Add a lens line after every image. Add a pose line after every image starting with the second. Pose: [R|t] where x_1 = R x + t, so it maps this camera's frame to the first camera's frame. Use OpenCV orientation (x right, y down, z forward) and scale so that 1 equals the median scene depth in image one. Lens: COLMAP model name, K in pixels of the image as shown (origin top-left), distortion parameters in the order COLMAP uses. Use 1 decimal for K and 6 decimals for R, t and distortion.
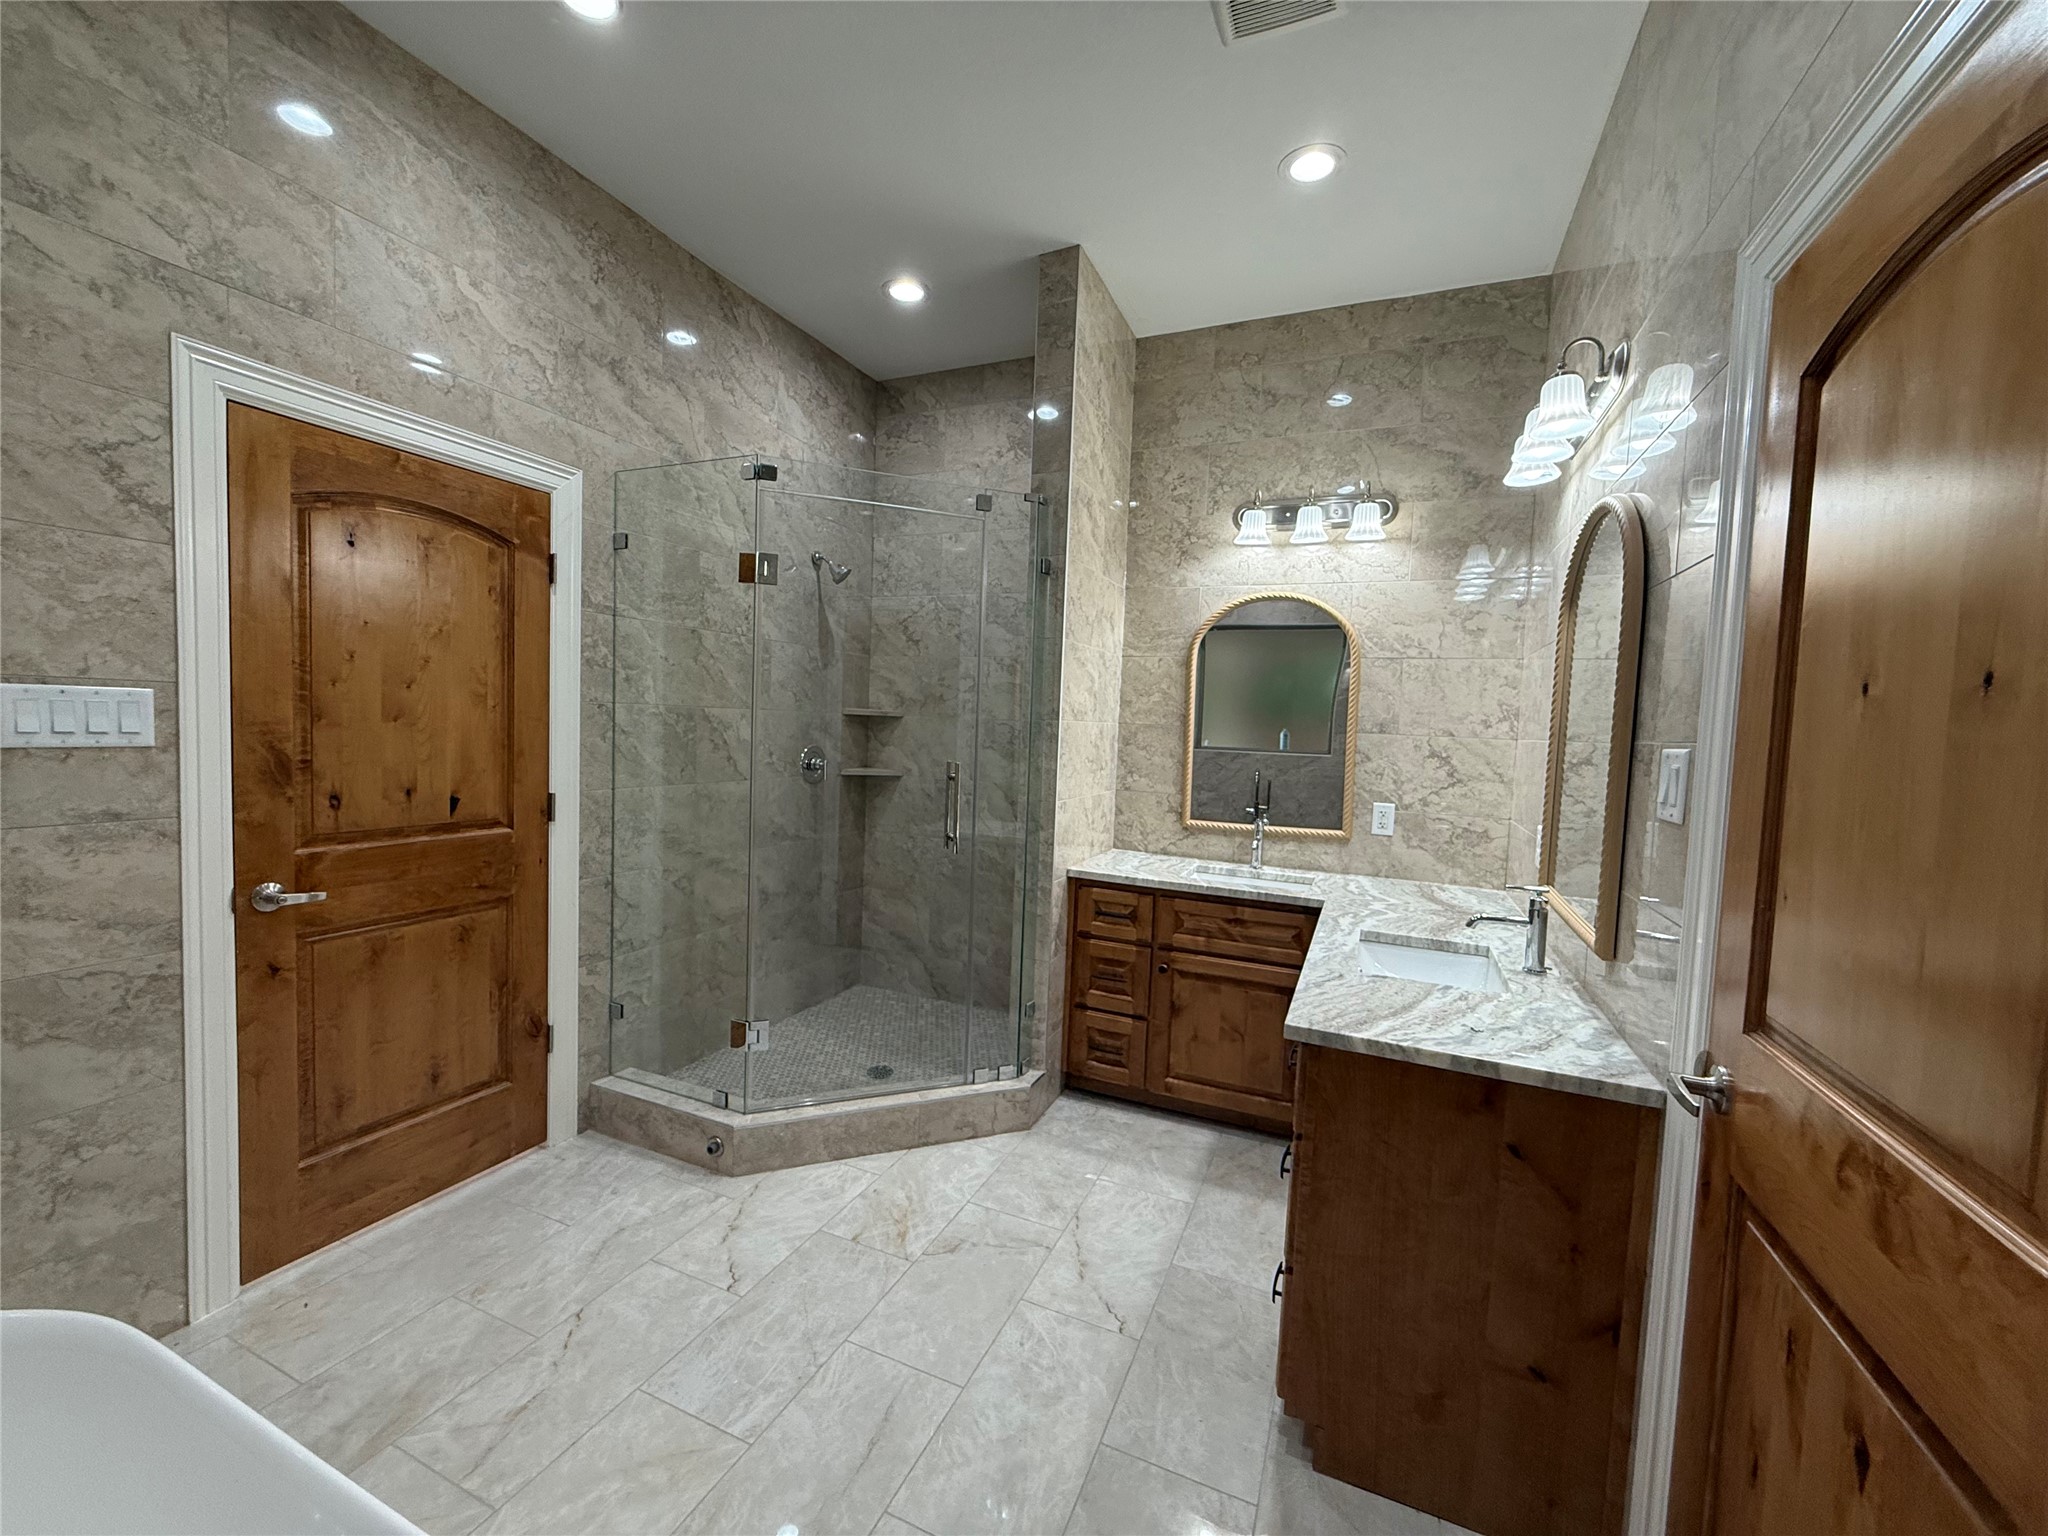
lens RADIAL K [[816.0, 0, 1016.2], [0, 816.0, 767.0], [0, 0, 1]] dist [0.000252, -0.000508]
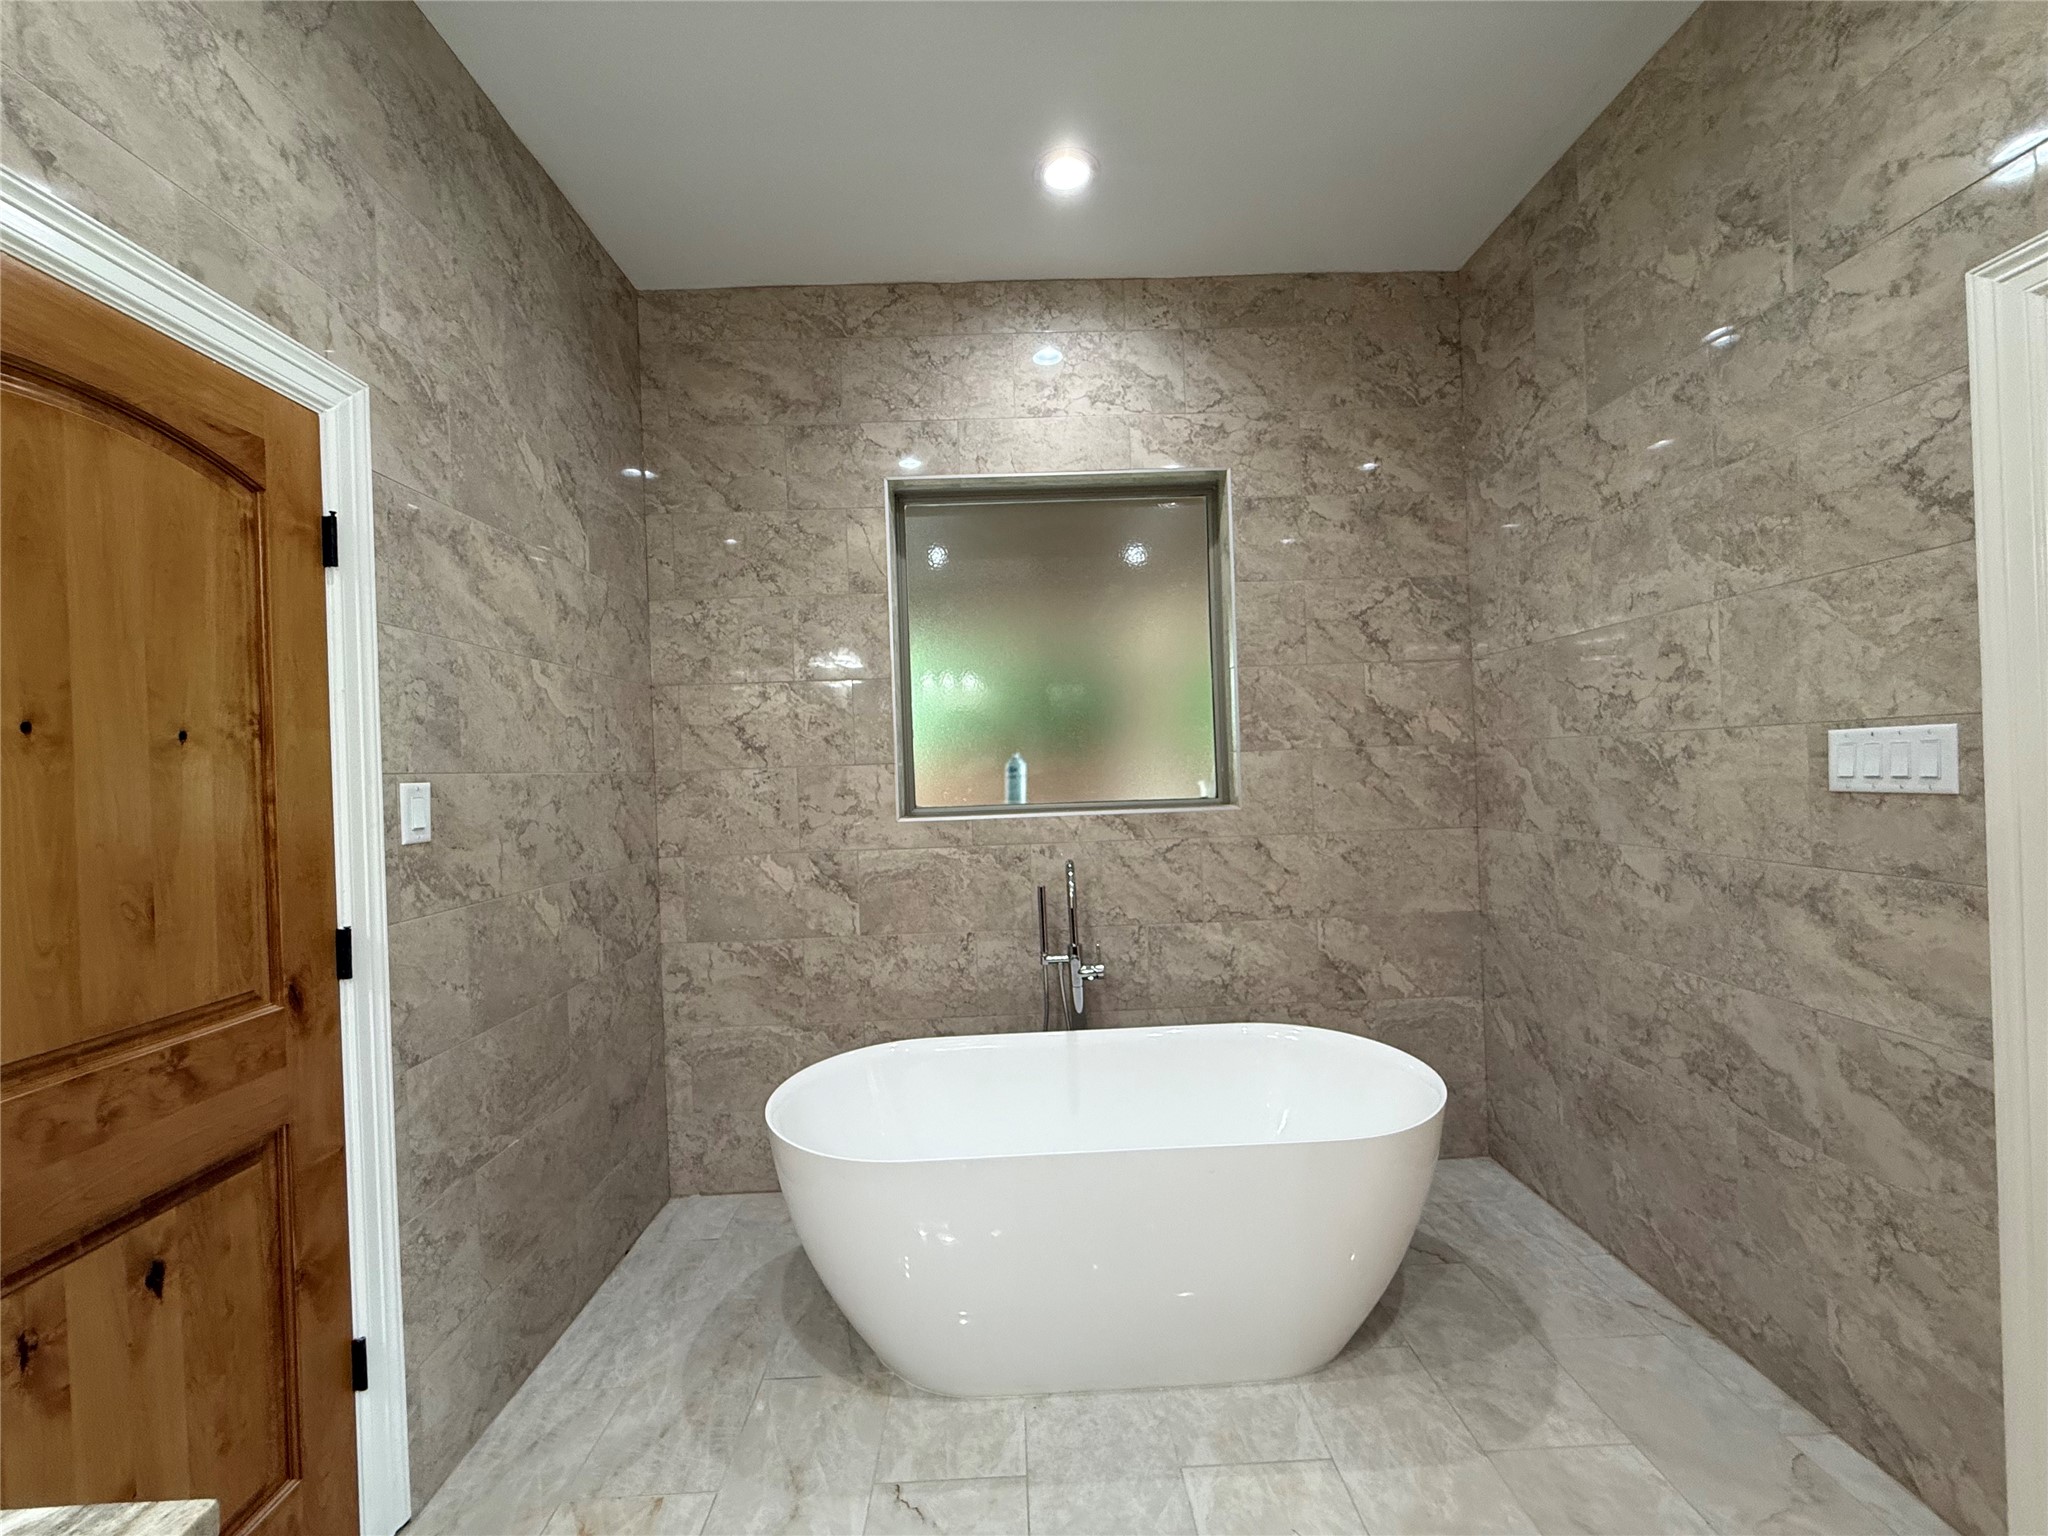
lens RADIAL K [[816.0, 0, 1023.0], [0, 816.0, 770.6], [0, 0, 1]] dist [0.000252, -0.000508]
pose [[-0.906130, -0.007204, -0.422937, 0.075460], [-0.023479, 0.999170, 0.033283, -0.031729], [0.422346, 0.040089, -0.905548, 0.792555]]
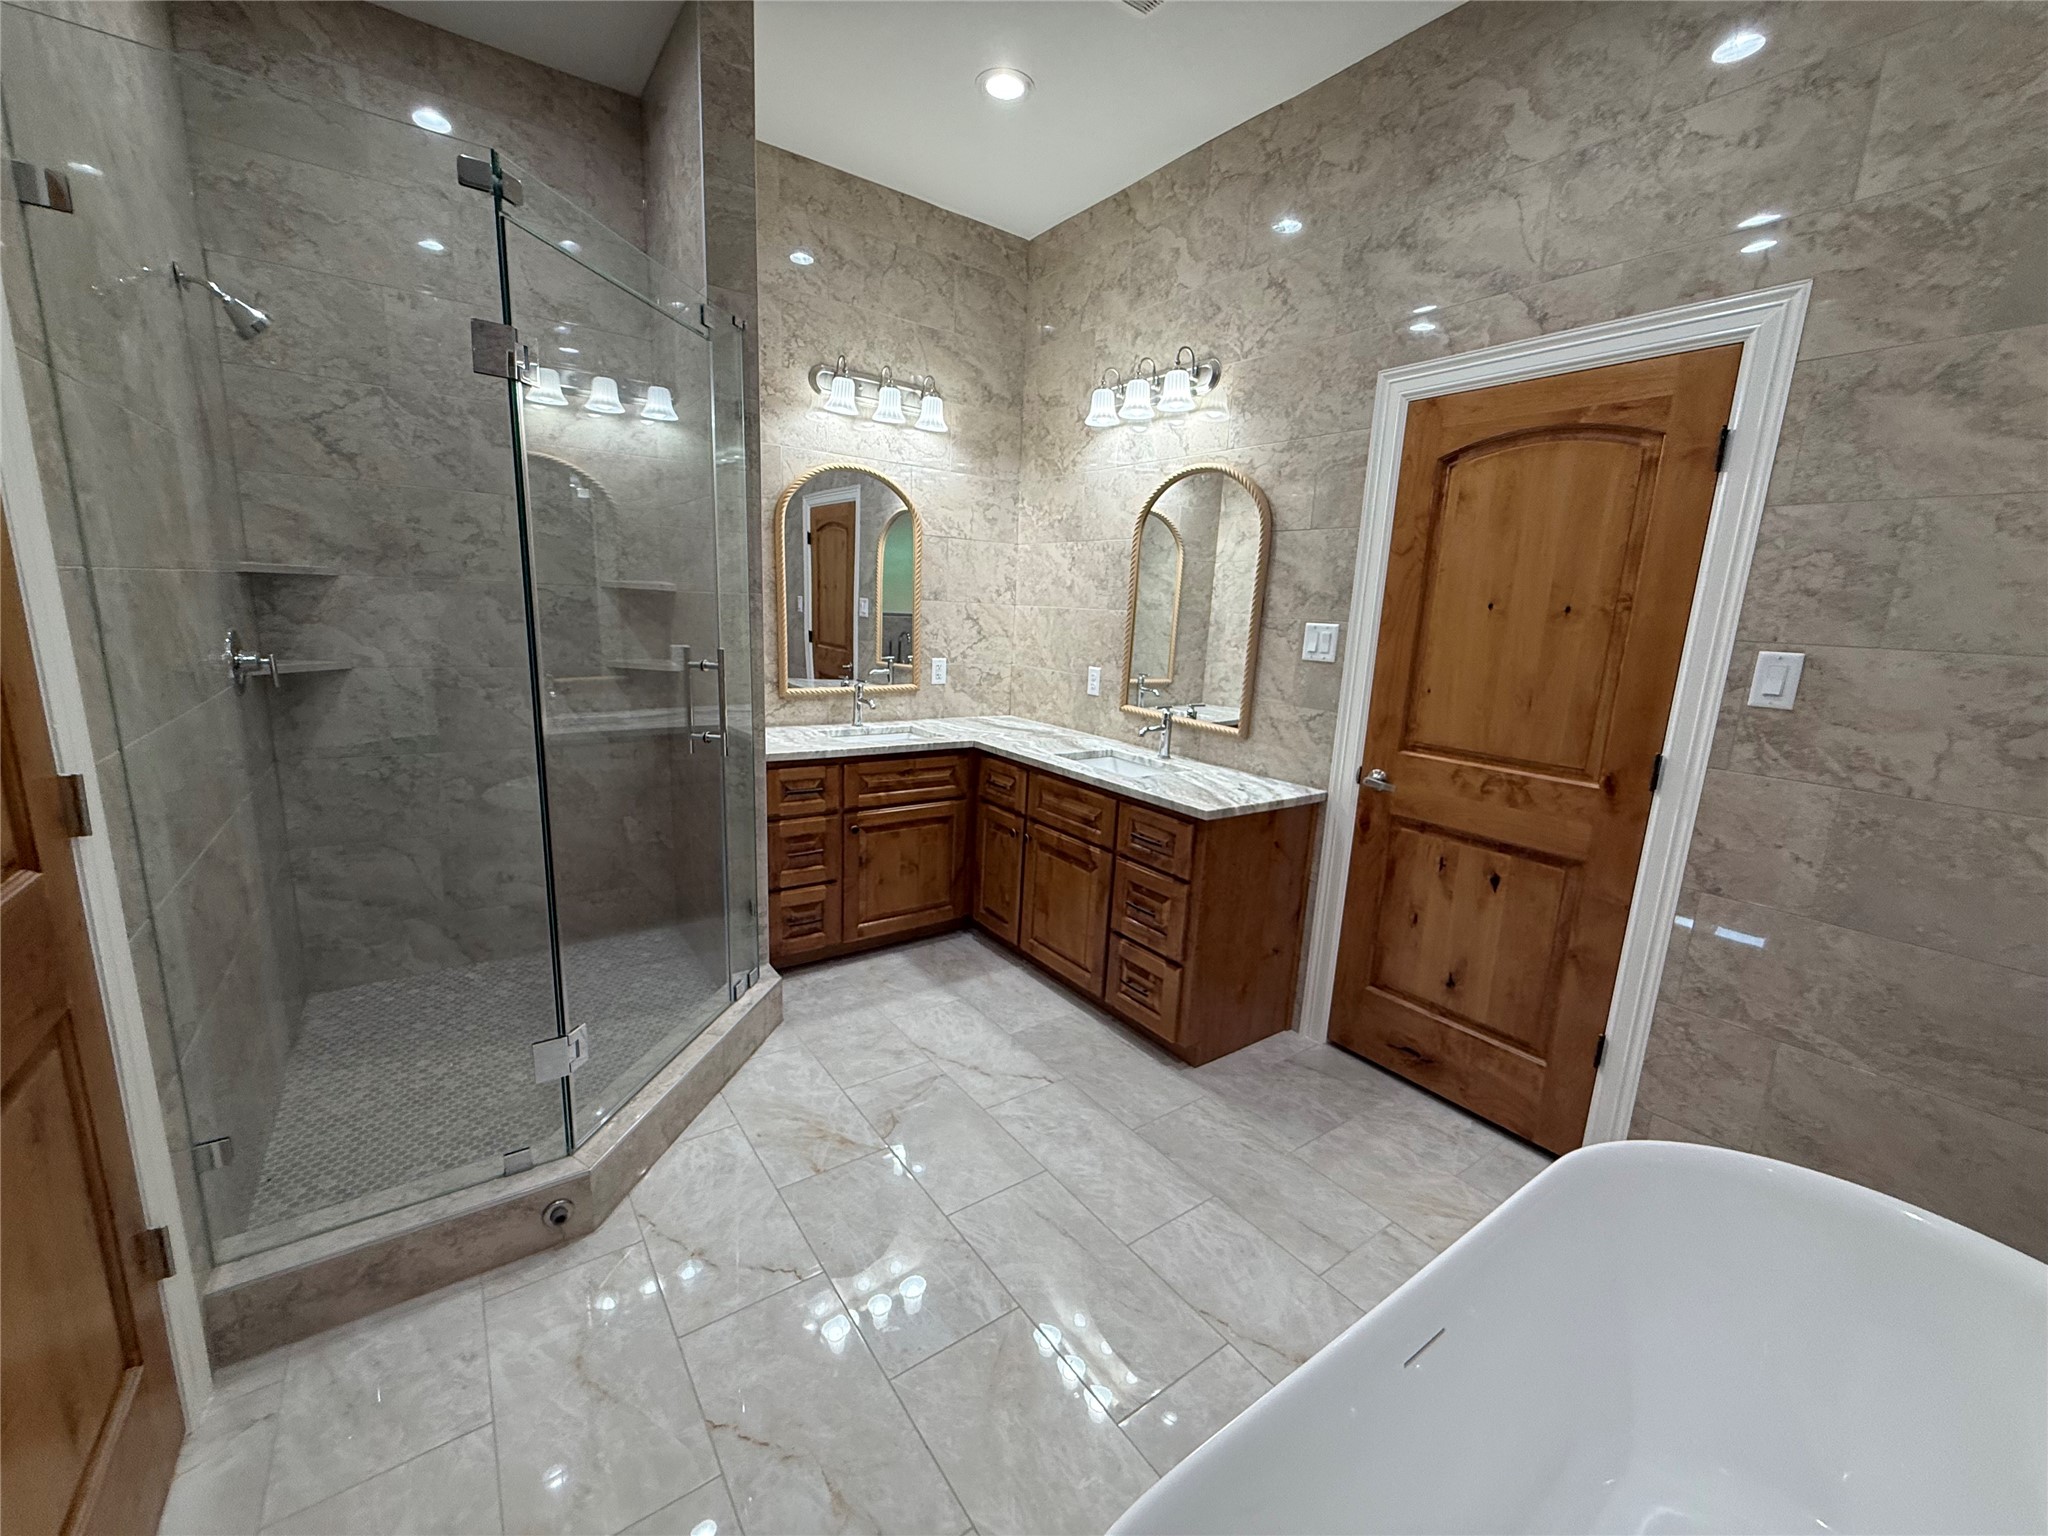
lens RADIAL K [[816.0, 0, 1026.9], [0, 816.0, 766.6], [0, 0, 1]] dist [0.000252, -0.000508]
pose [[0.508894, -0.185973, 0.840500, -0.593174], [0.021332, 0.978809, 0.203660, -0.047006], [-0.860565, -0.085712, 0.502078, 0.277312]]
